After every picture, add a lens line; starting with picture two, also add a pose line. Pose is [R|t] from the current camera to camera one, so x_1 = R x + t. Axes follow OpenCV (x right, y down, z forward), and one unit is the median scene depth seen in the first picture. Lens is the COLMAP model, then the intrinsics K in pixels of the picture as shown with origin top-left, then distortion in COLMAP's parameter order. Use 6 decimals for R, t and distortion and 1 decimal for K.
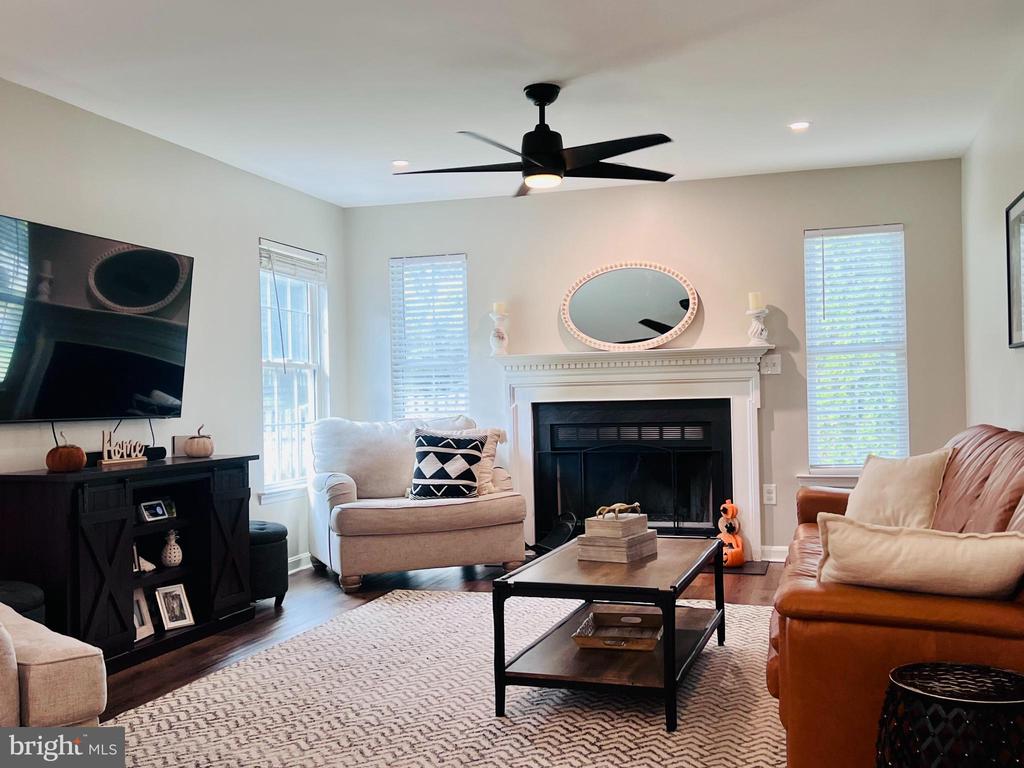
lens RADIAL K [[1053.3, 0, 512.3], [0, 1053.3, 381.1], [0, 0, 1]] dist [0.175236, 0.000000]
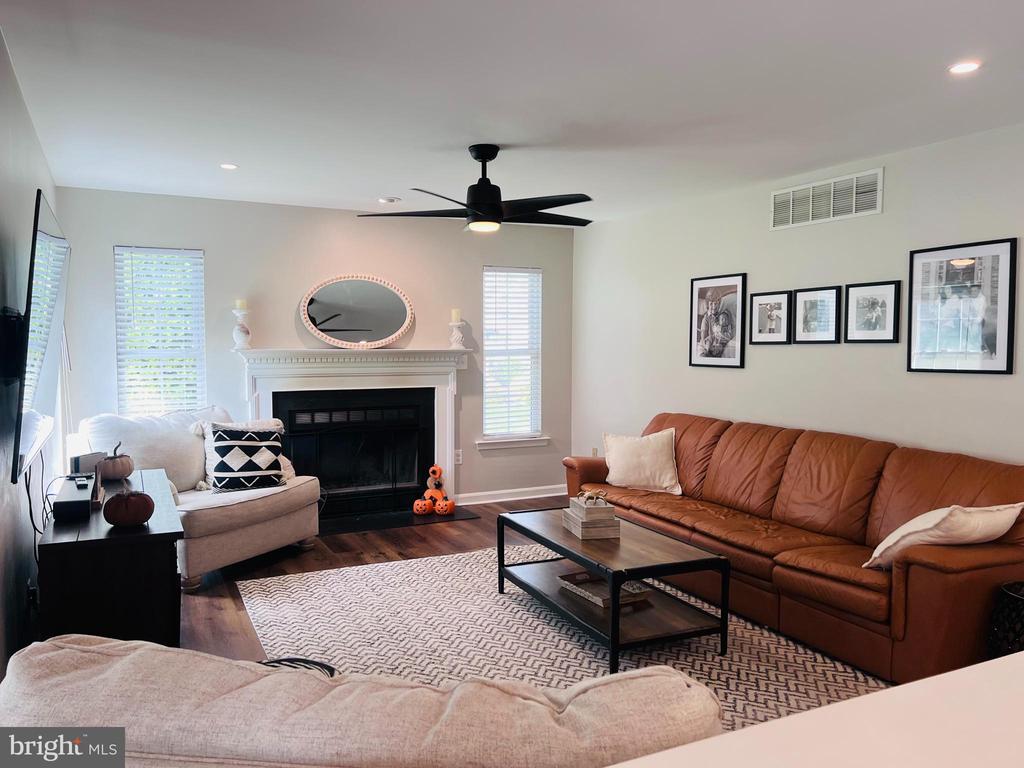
lens RADIAL K [[772.0, 0, 509.8], [0, 772.0, 389.2], [0, 0, 1]] dist [0.075068, -0.002123]
pose [[0.726278, -0.017769, 0.687172, -0.415835], [-0.028958, 0.997988, 0.056412, -0.041629], [-0.686791, -0.060870, 0.724301, 0.252915]]
